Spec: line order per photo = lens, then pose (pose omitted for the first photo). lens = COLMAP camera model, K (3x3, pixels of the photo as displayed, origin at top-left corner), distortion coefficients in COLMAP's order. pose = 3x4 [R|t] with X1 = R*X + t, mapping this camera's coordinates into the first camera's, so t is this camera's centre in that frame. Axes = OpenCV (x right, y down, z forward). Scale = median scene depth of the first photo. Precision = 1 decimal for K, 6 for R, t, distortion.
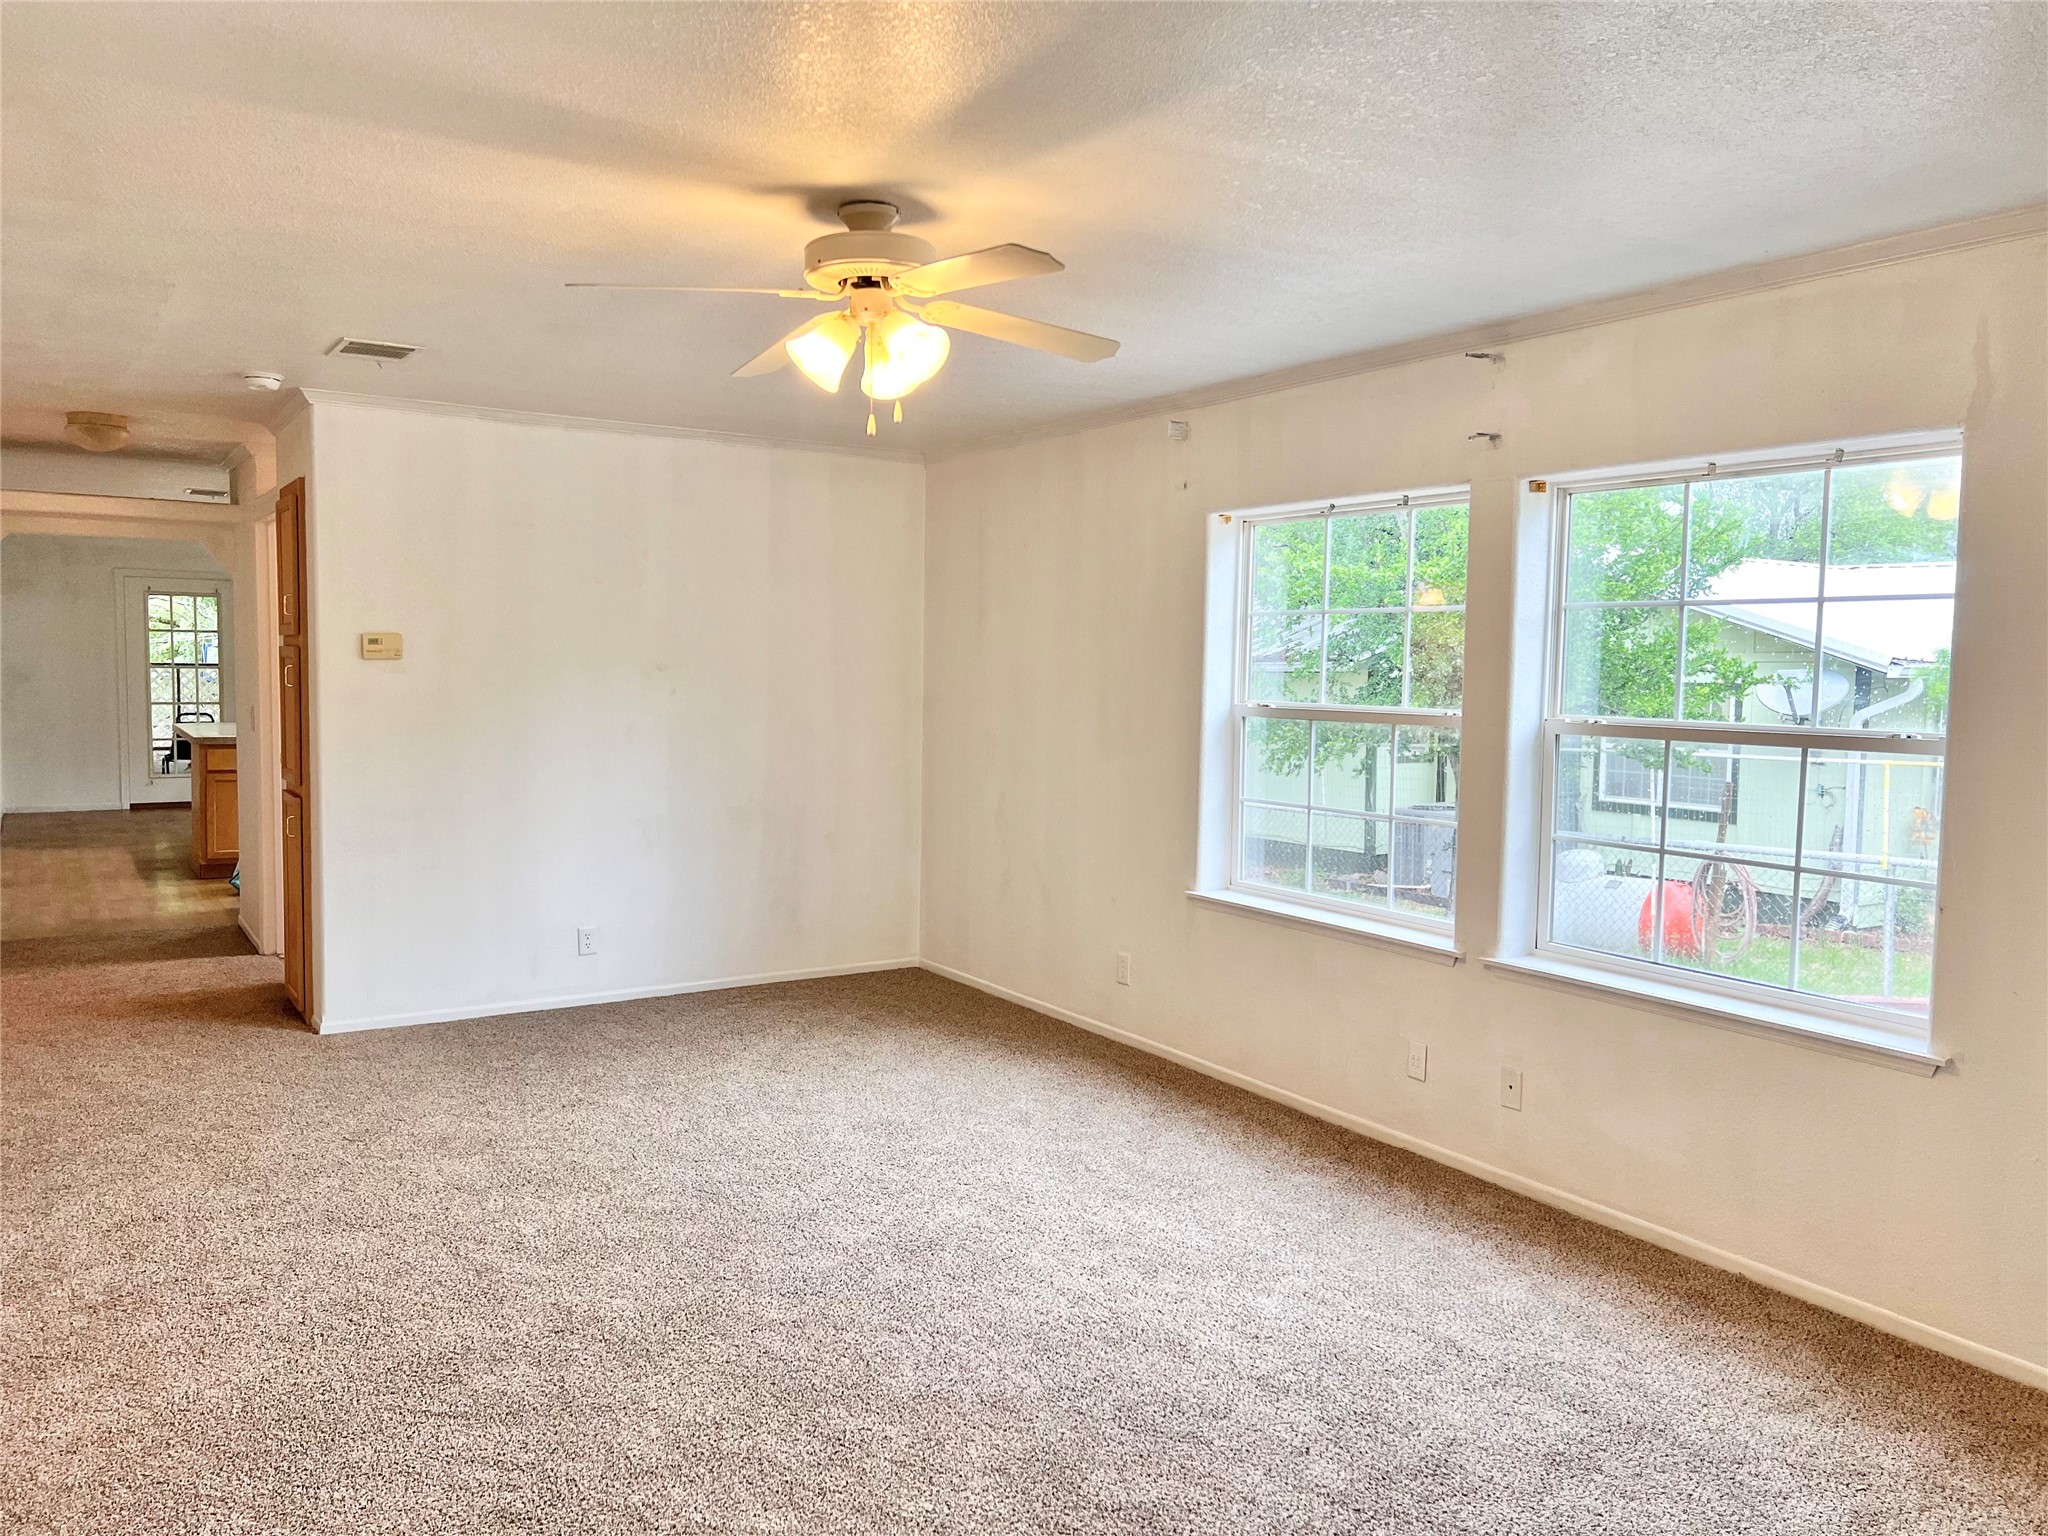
lens RADIAL K [[1535.4, 0, 1028.7], [0, 1535.4, 762.8], [0, 0, 1]] dist [0.062770, -0.056698]
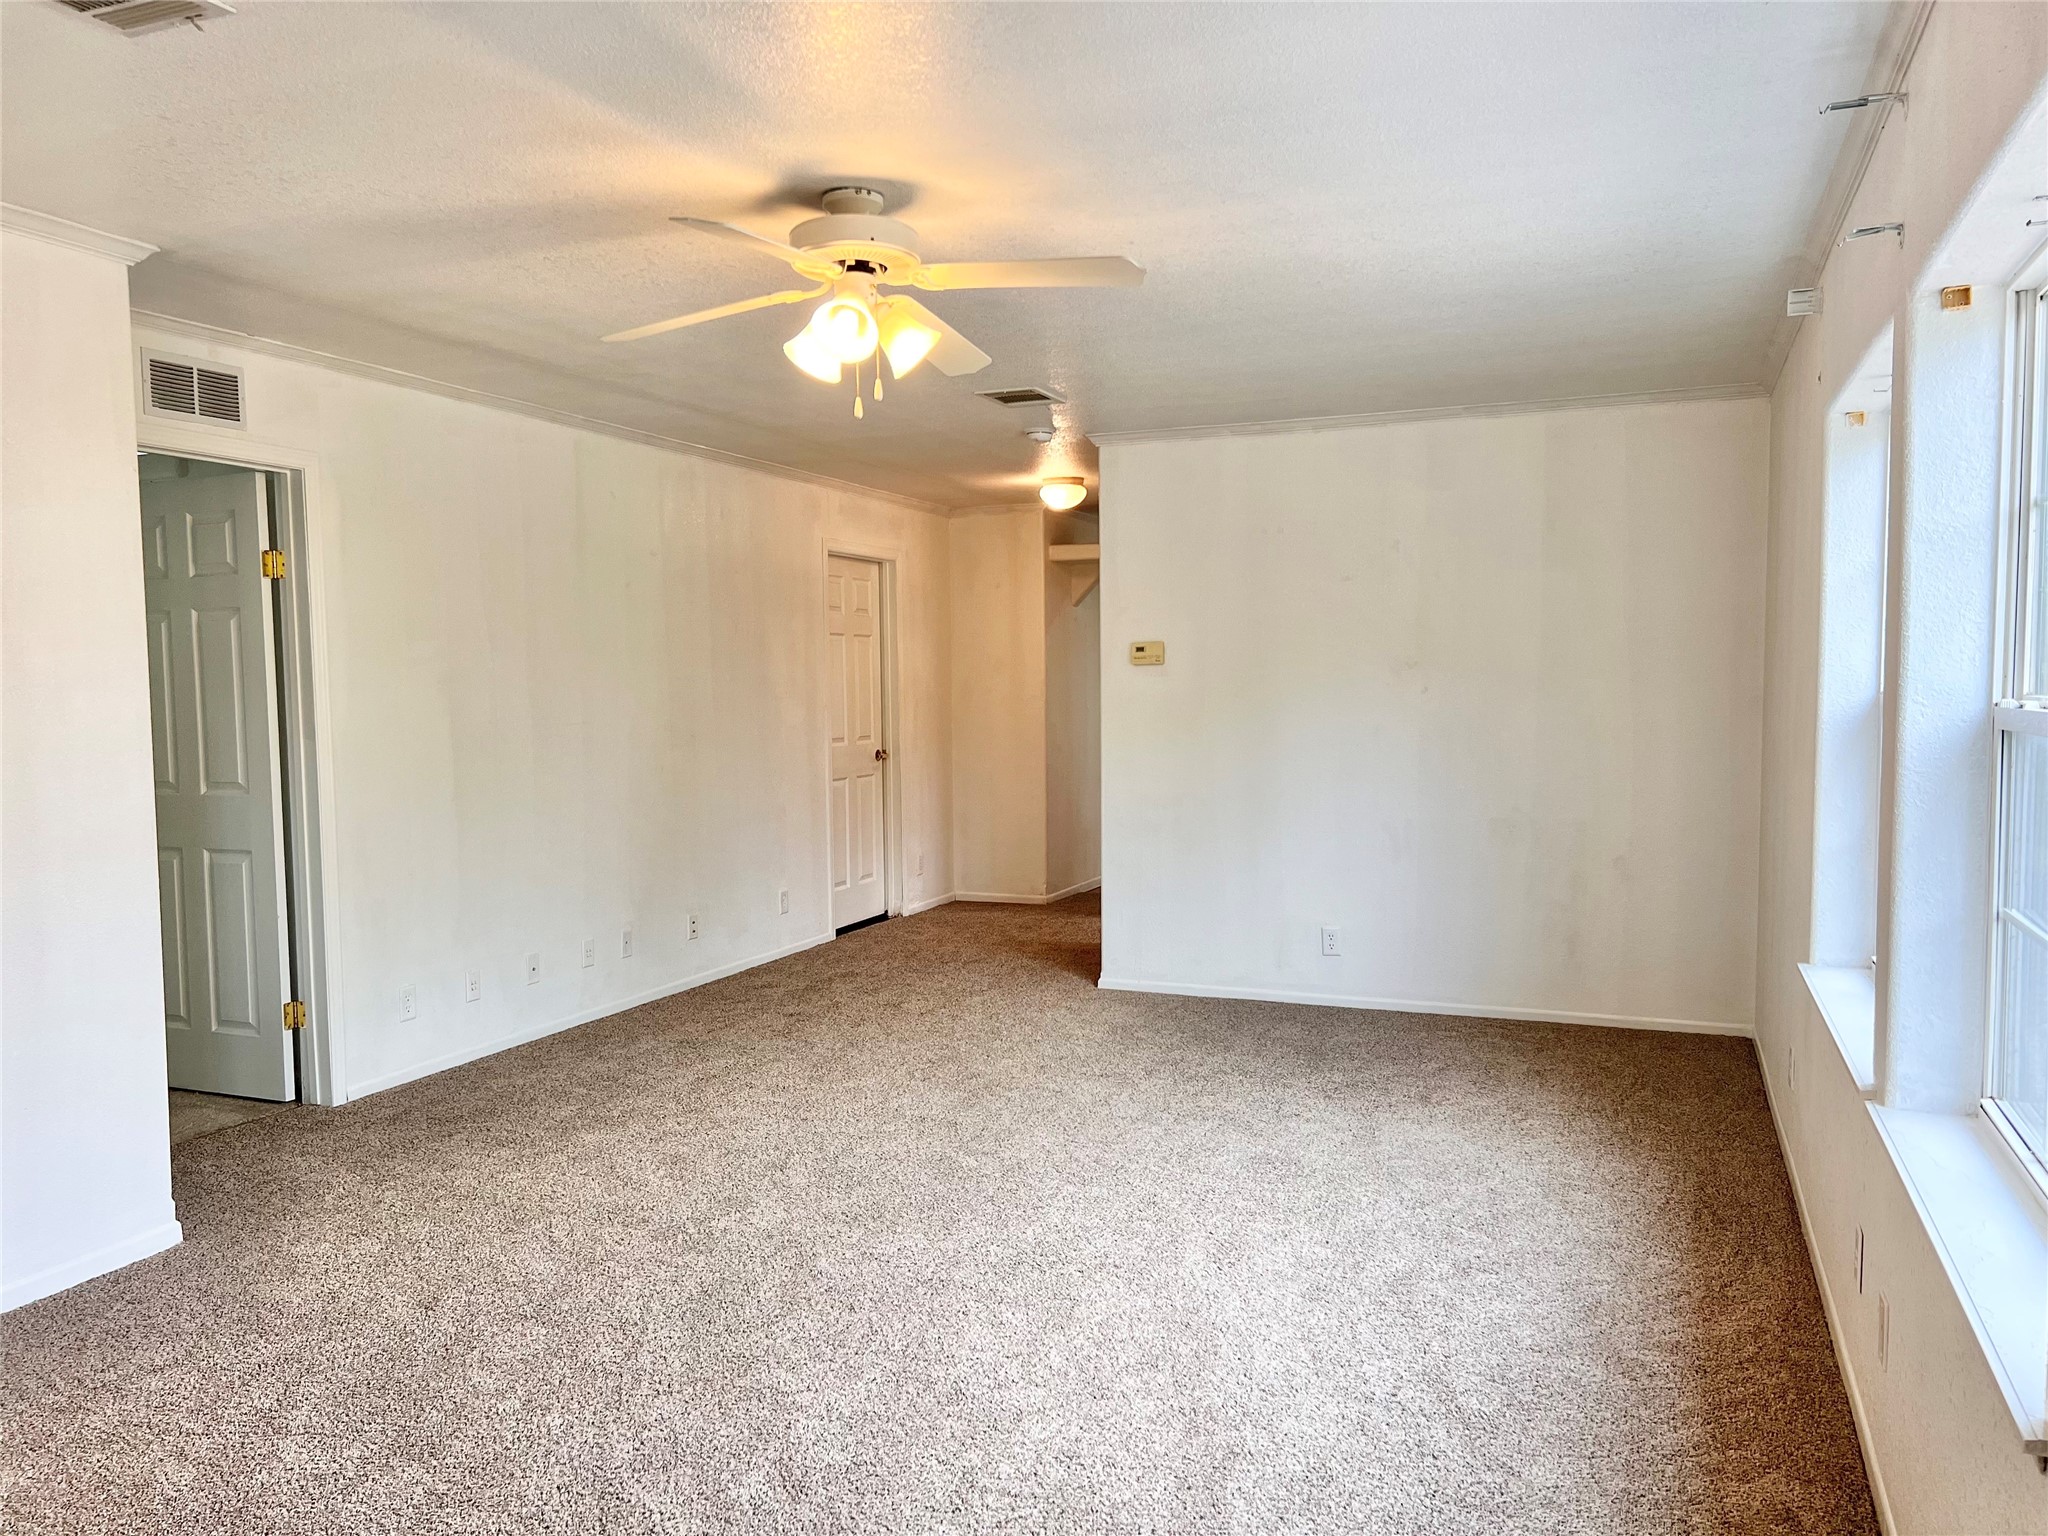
lens RADIAL K [[1535.4, 0, 1019.0], [0, 1535.4, 771.0], [0, 0, 1]] dist [0.062770, -0.056698]
pose [[0.574599, 0.030013, -0.817885, 0.553752], [-0.036625, 0.999269, 0.010938, 0.002223], [0.817615, 0.023670, 0.575278, 0.354414]]
